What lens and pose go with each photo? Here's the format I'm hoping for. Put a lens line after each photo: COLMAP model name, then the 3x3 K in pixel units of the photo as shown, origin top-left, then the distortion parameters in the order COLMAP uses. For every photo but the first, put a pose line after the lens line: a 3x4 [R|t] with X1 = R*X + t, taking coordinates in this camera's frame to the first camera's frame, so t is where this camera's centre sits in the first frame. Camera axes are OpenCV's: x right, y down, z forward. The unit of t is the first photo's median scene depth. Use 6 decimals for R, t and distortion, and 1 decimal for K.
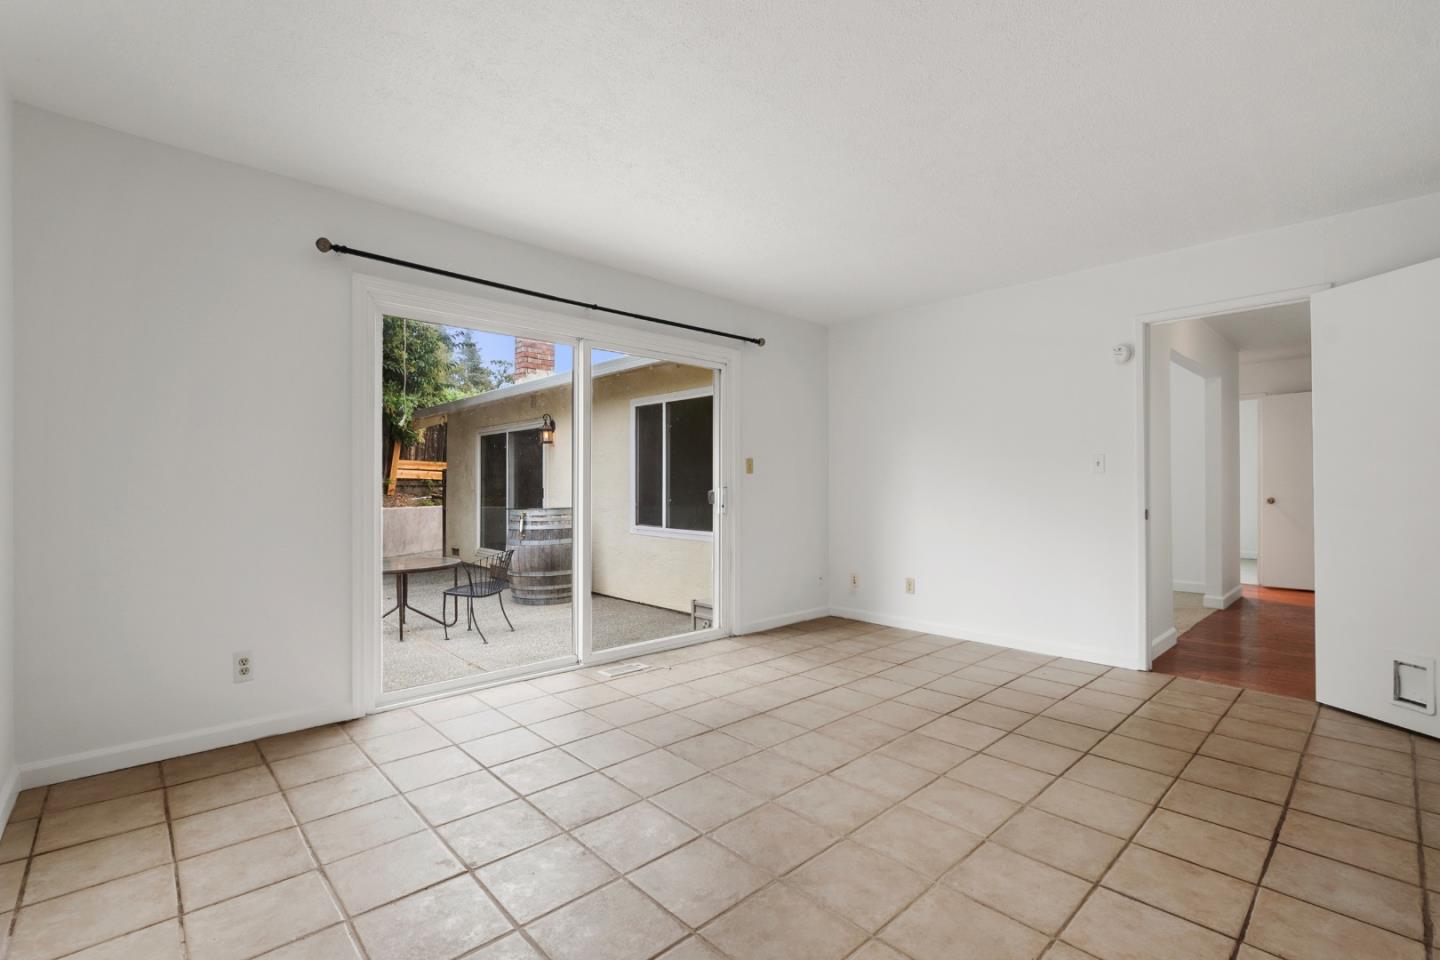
lens RADIAL K [[635.9, 0, 720.0], [0, 635.9, 480.0], [0, 0, 1]] dist [-0.002220, -0.000159]
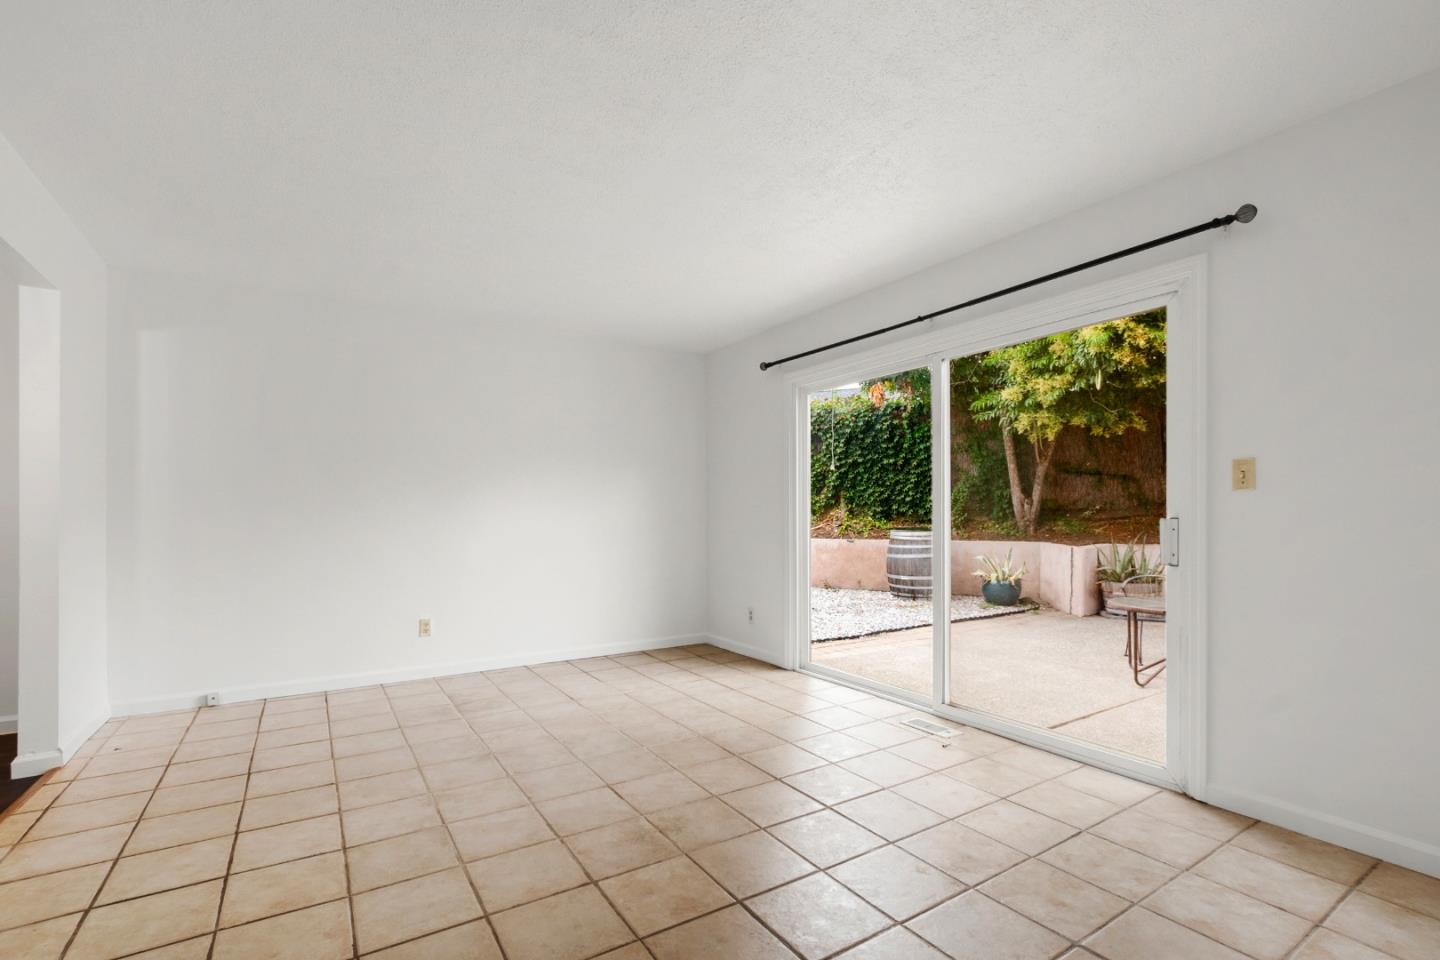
lens RADIAL K [[647.5, 0, 724.3], [0, 647.5, 508.6], [0, 0, 1]] dist [-0.001798, -0.000052]
pose [[-0.173529, -0.011003, -0.984767, 1.106264], [0.011890, 0.999841, -0.013267, 0.012664], [0.984757, -0.014011, -0.173371, 1.270897]]
